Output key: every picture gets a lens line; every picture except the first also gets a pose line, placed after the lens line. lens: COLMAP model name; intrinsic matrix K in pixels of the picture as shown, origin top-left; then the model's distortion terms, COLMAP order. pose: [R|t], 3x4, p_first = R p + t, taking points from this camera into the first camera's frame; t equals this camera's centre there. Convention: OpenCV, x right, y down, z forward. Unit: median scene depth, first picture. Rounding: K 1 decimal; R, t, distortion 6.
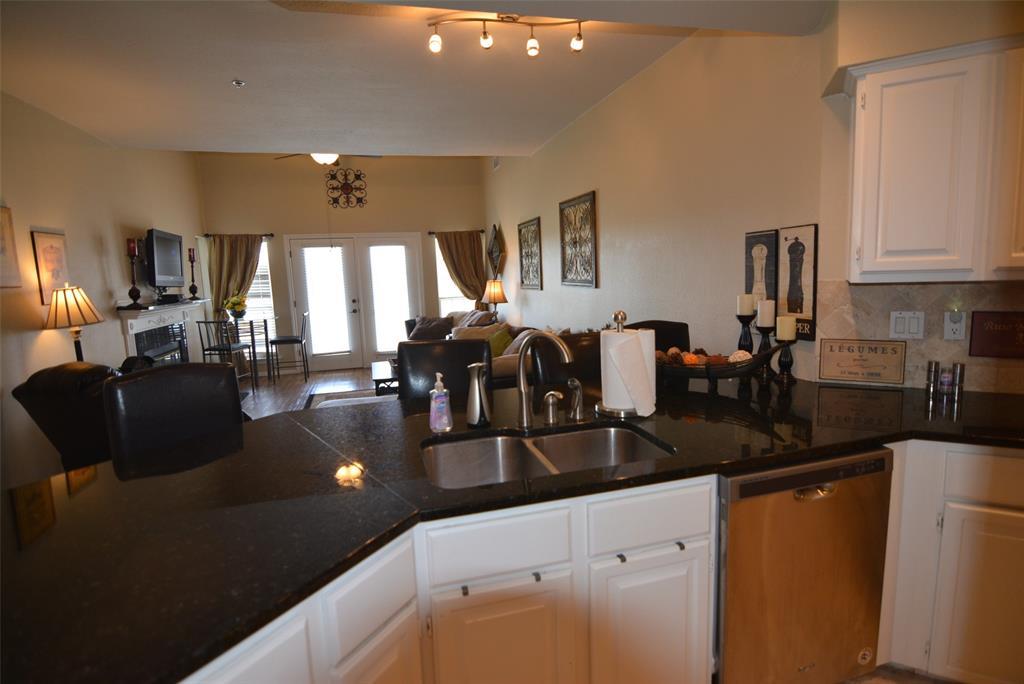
lens RADIAL K [[517.8, 0, 512.2], [0, 517.8, 337.8], [0, 0, 1]] dist [0.000421, -0.015587]
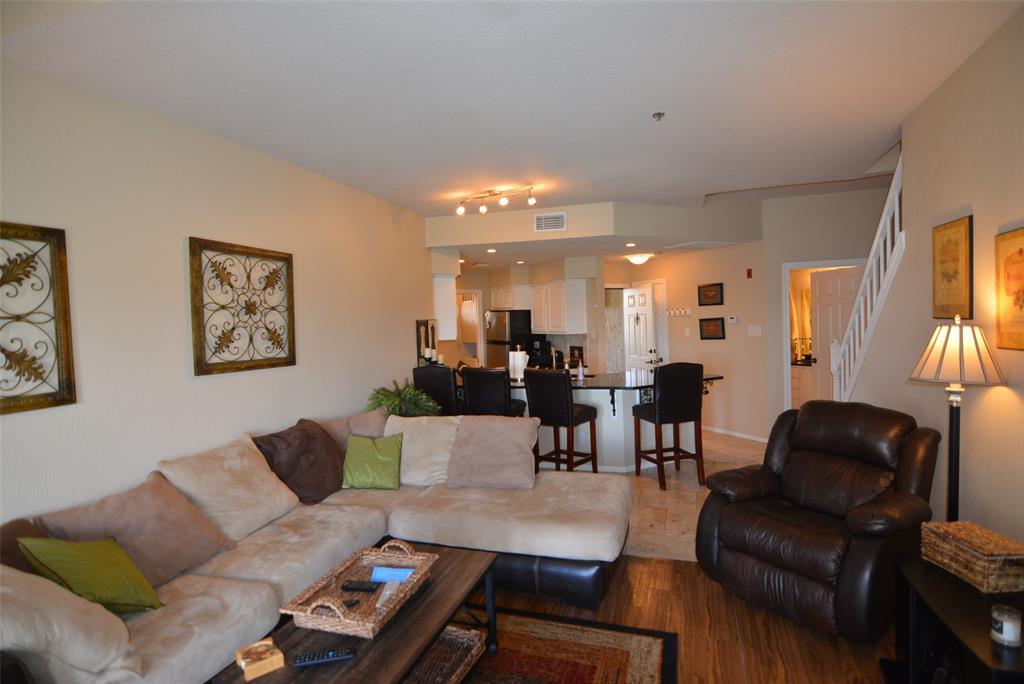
lens RADIAL K [[517.8, 0, 512.2], [0, 517.8, 337.8], [0, 0, 1]] dist [0.000421, -0.015587]
pose [[-0.826731, 0.050372, 0.560338, -0.416067], [0.136935, 0.984047, 0.113575, -0.128045], [-0.545678, 0.170626, -0.820440, 1.017886]]
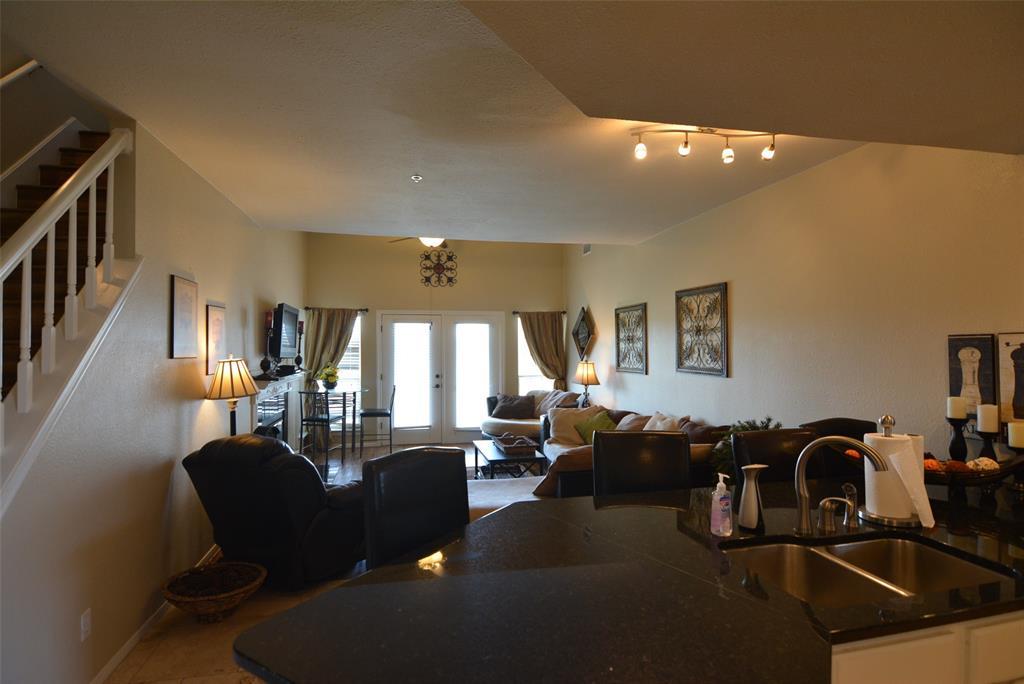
lens RADIAL K [[517.8, 0, 512.2], [0, 517.8, 337.8], [0, 0, 1]] dist [0.000421, -0.015587]
pose [[0.998059, 0.034593, -0.051789, -0.137083], [-0.041687, 0.988866, -0.142847, -0.008227], [0.046271, 0.144729, 0.988389, -0.008047]]
